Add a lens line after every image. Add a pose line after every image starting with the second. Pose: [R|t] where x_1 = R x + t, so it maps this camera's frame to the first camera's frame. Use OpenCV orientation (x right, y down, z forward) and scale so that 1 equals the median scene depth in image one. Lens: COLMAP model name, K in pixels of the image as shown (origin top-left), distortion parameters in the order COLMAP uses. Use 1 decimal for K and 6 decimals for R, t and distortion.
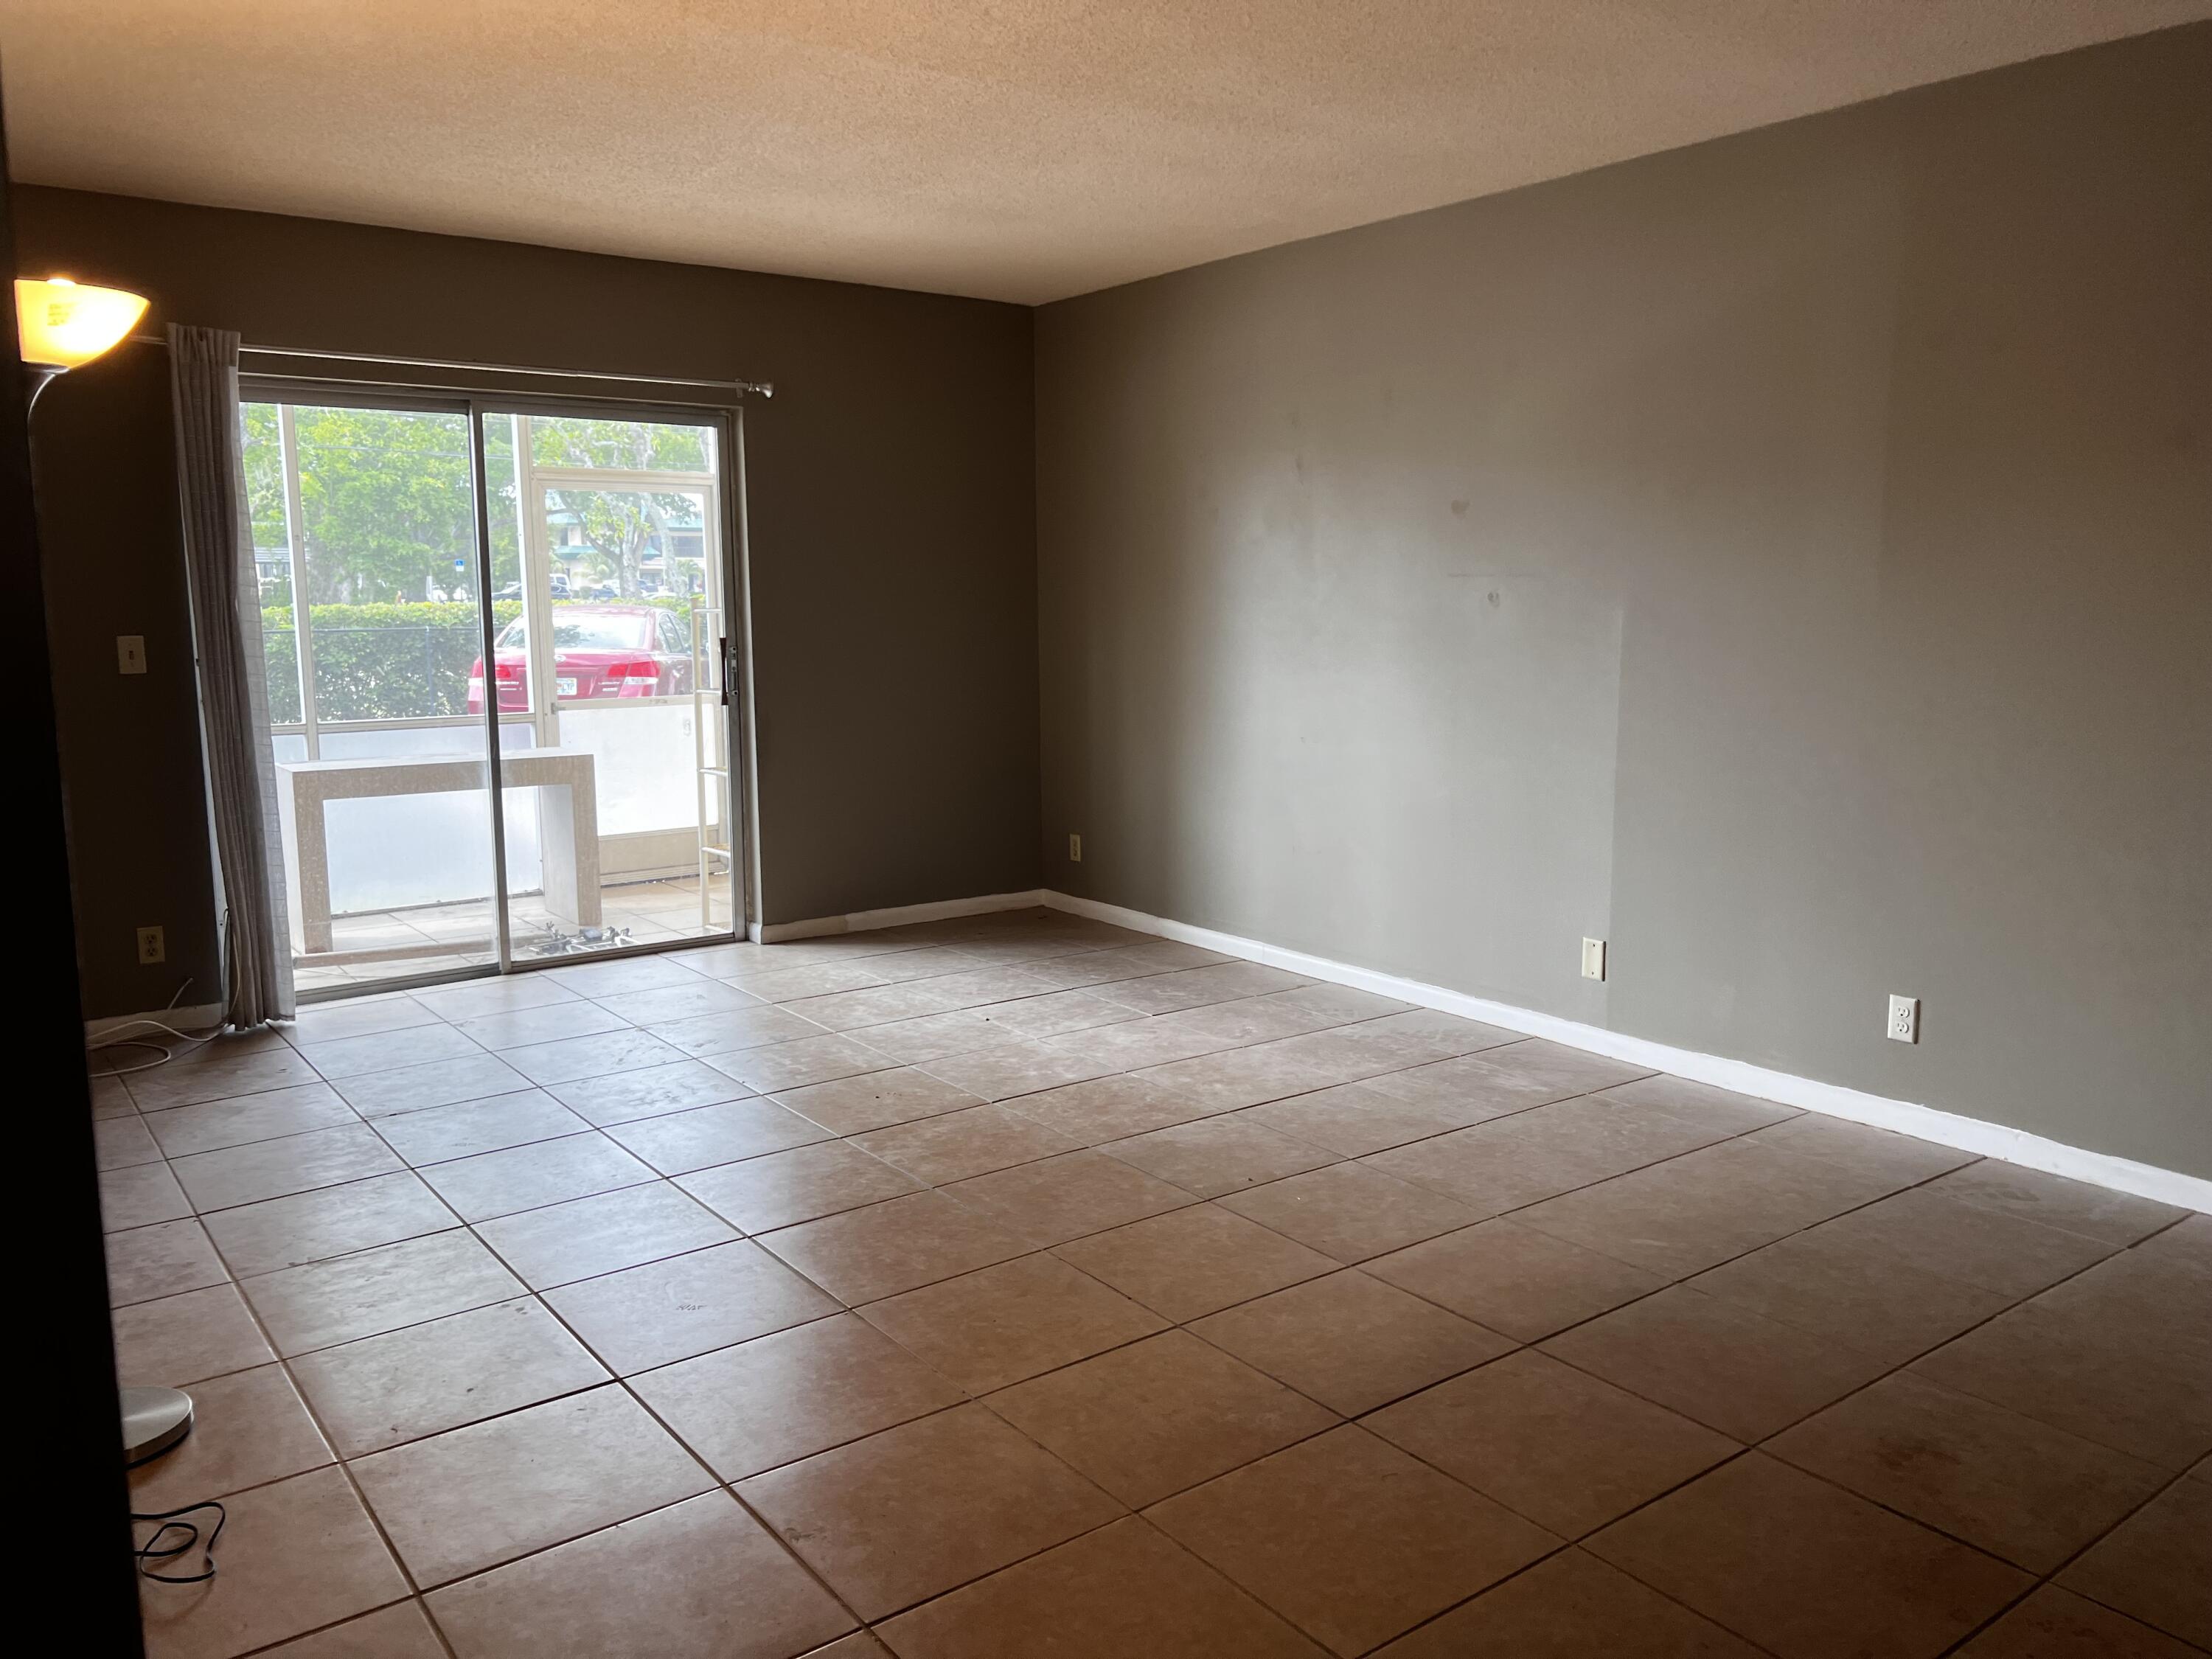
lens RADIAL K [[1681.1, 0, 1106.0], [0, 1681.1, 829.5], [0, 0, 1]] dist [0.078936, -0.086612]
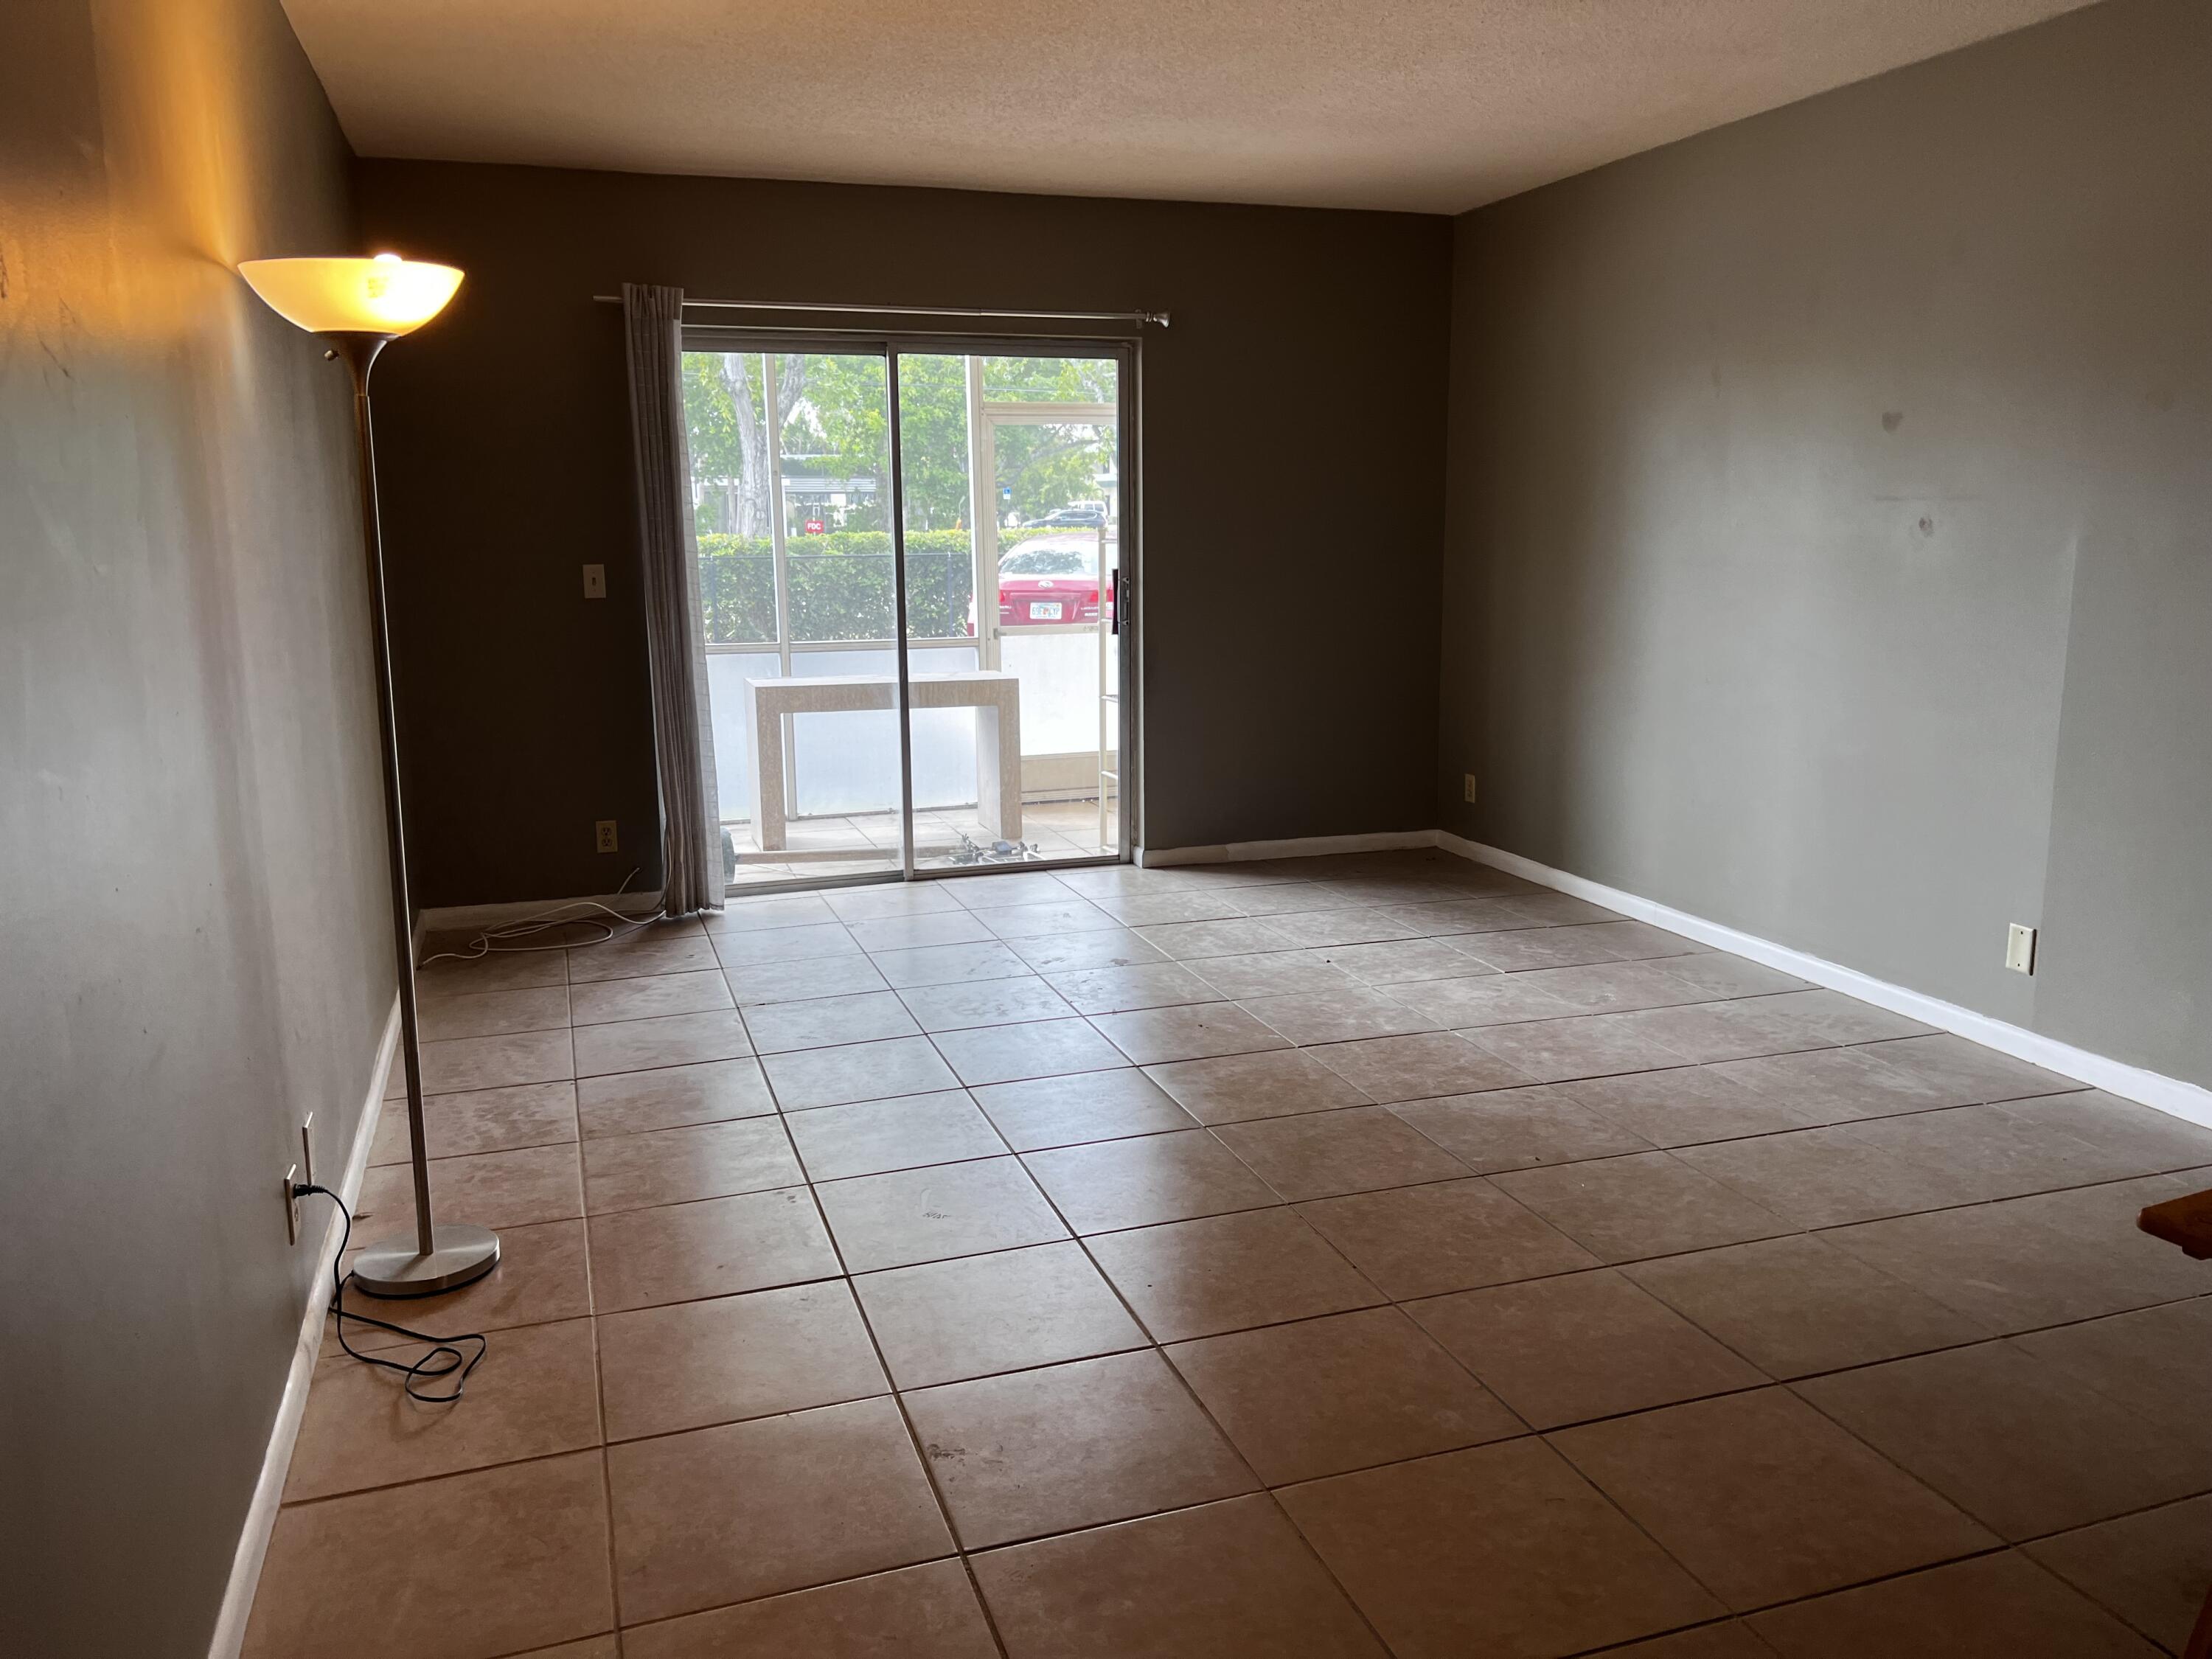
lens RADIAL K [[1664.2, 0, 1106.0], [0, 1664.2, 829.5], [0, 0, 1]] dist [0.093432, -0.163989]
pose [[0.948895, 0.056119, -0.310564, 0.109597], [-0.041462, 0.997701, 0.053603, -0.011383], [0.312858, -0.037987, 0.949040, 0.040110]]
